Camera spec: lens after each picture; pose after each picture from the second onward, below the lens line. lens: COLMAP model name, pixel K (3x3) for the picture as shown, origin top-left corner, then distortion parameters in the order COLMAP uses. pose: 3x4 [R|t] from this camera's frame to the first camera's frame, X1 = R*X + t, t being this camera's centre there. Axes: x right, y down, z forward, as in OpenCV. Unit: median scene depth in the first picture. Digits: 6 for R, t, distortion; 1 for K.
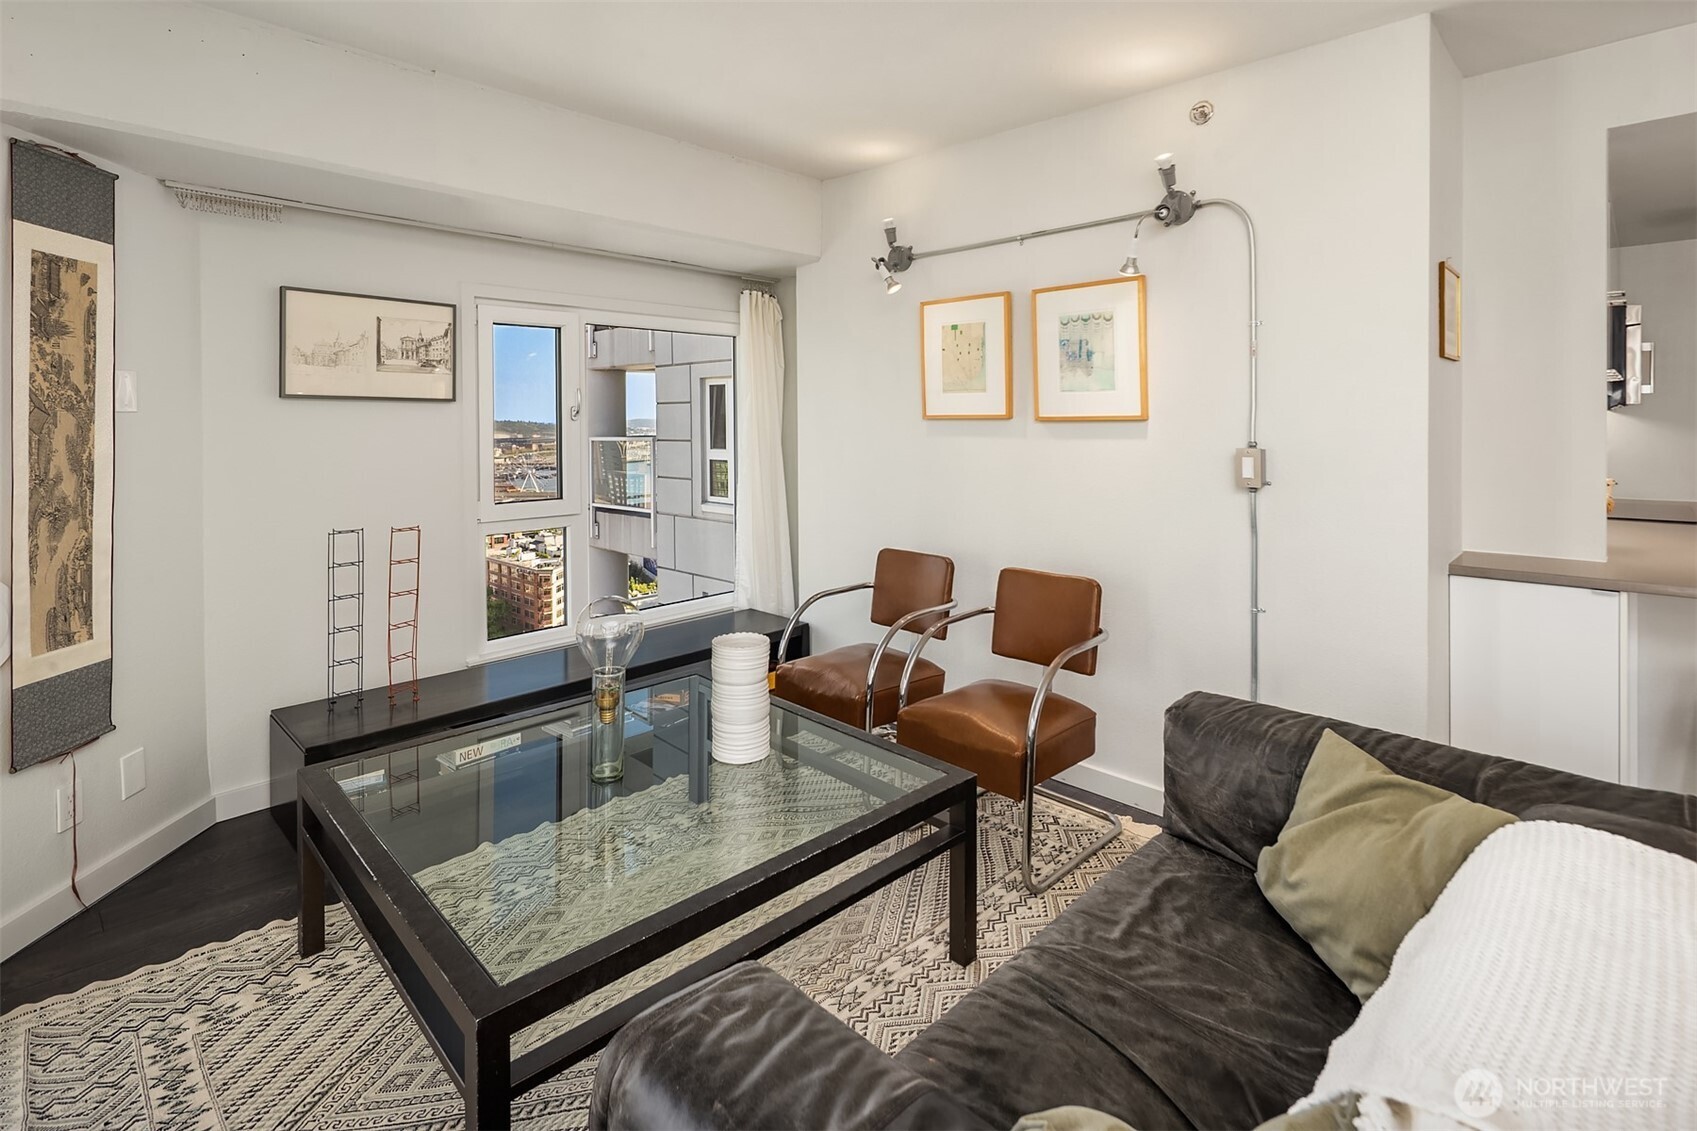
lens RADIAL K [[839.3, 0, 857.2], [0, 839.3, 423.7], [0, 0, 1]] dist [-0.001950, -0.000923]
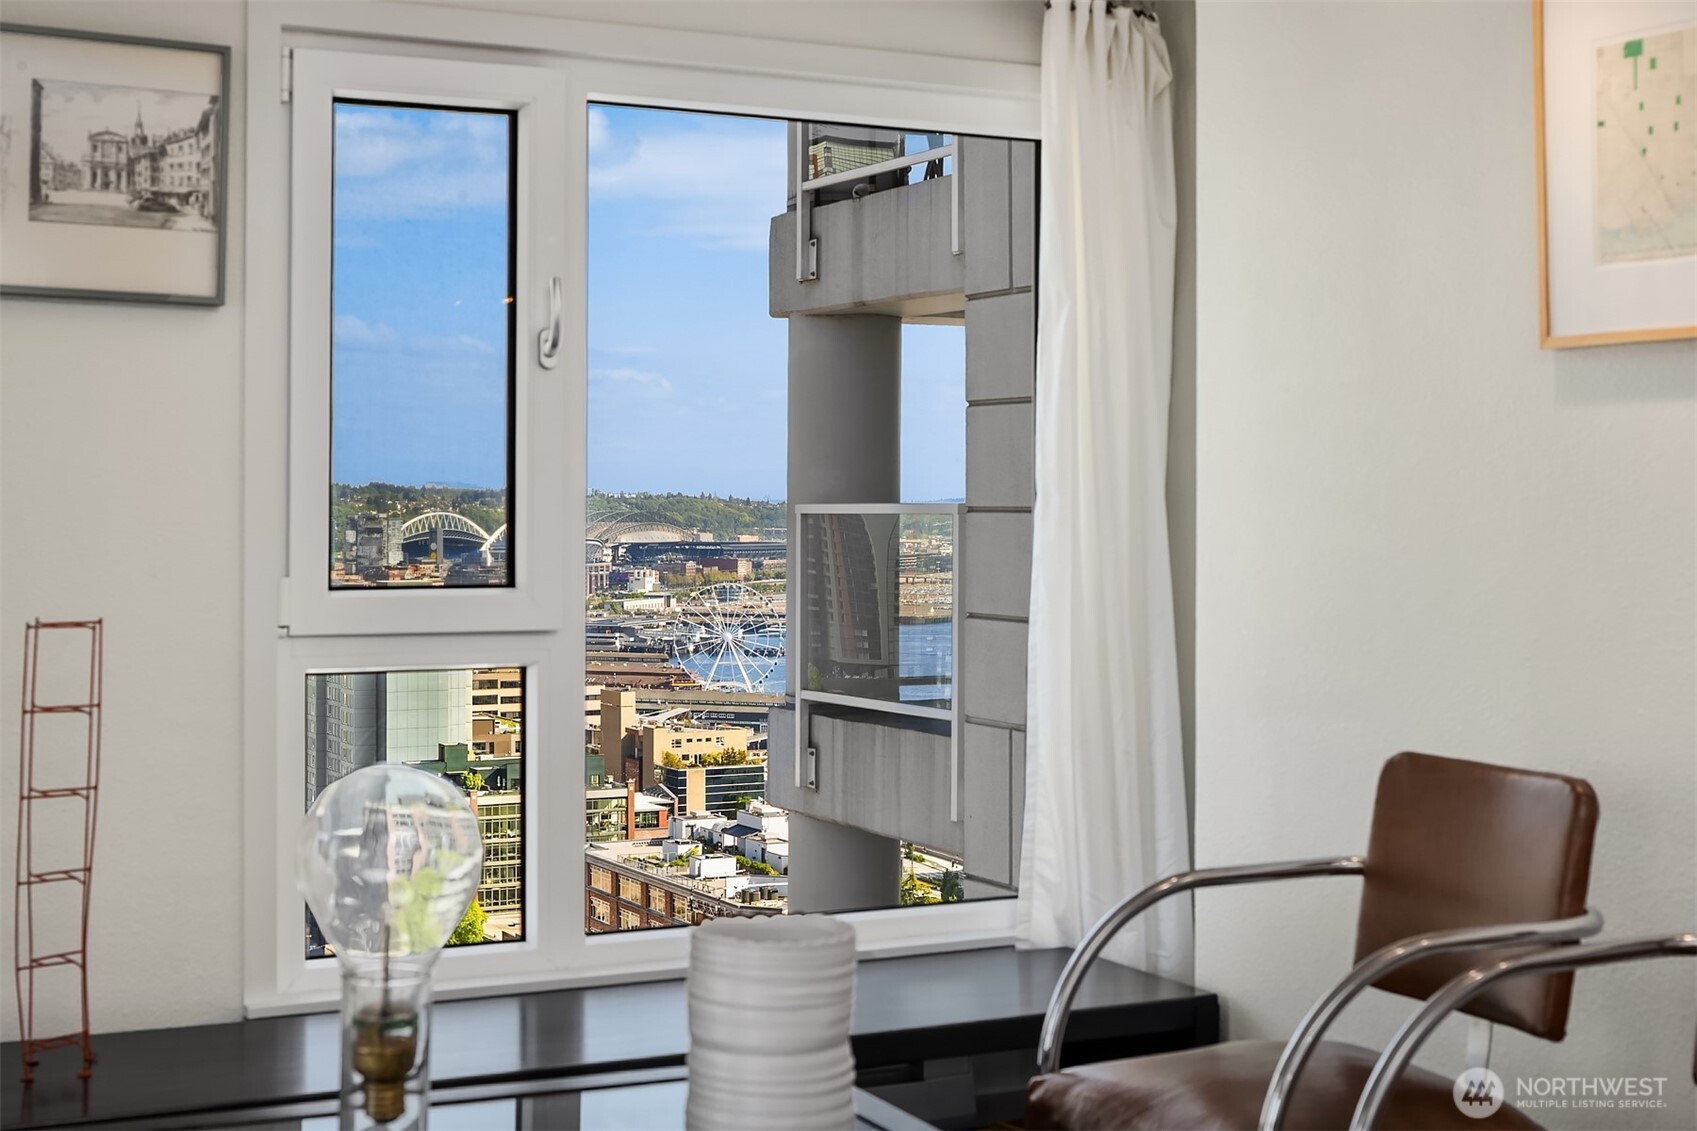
lens RADIAL K [[2476.3, 0, 852.7], [0, 2476.3, 483.9], [0, 0, 1]] dist [-0.011619, 0.017197]
pose [[0.948361, 0.009147, -0.317060, 0.138621], [-0.012443, 0.999888, -0.008373, 0.059820], [0.316948, 0.011886, 0.948368, 0.043120]]
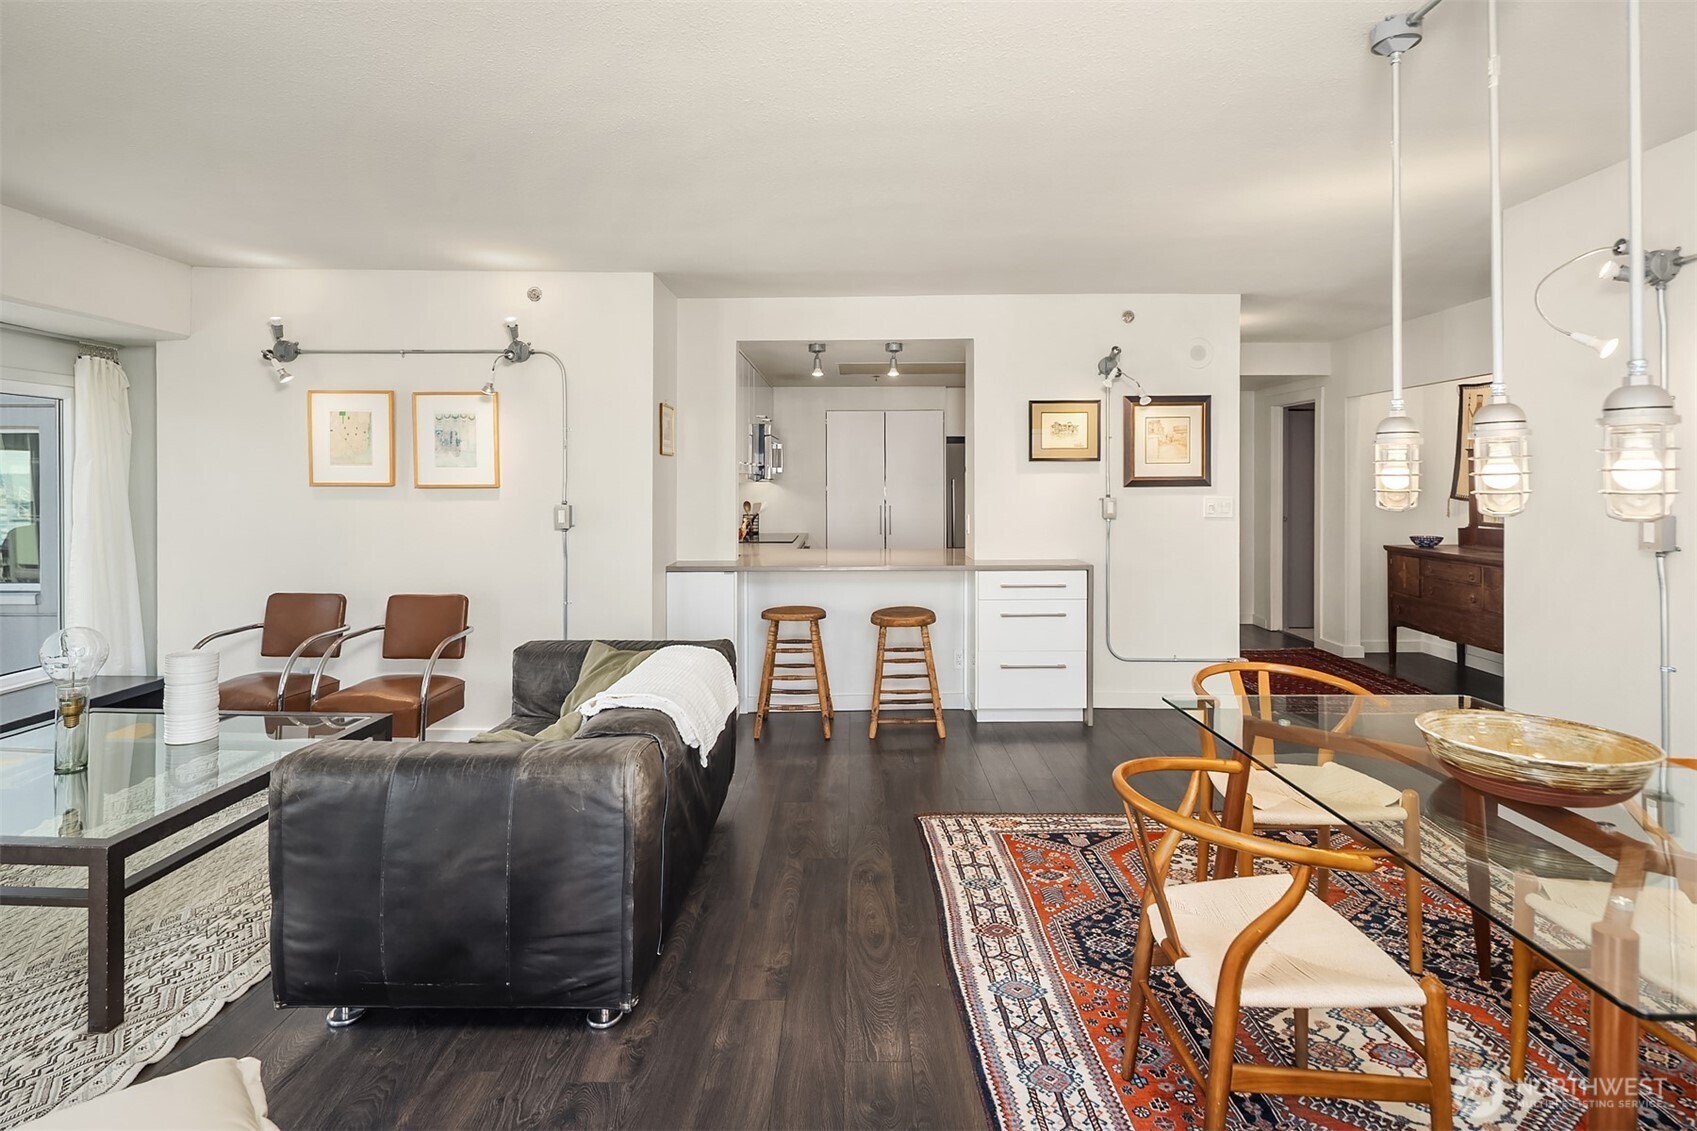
lens RADIAL K [[830.5, 0, 841.3], [0, 830.5, 483.5], [0, 0, 1]] dist [-0.003520, -0.000549]
pose [[0.737092, 0.004049, 0.675781, -0.181325], [-0.001231, 0.999988, -0.004648, -0.004417], [-0.675792, 0.002594, 0.737088, -0.449377]]
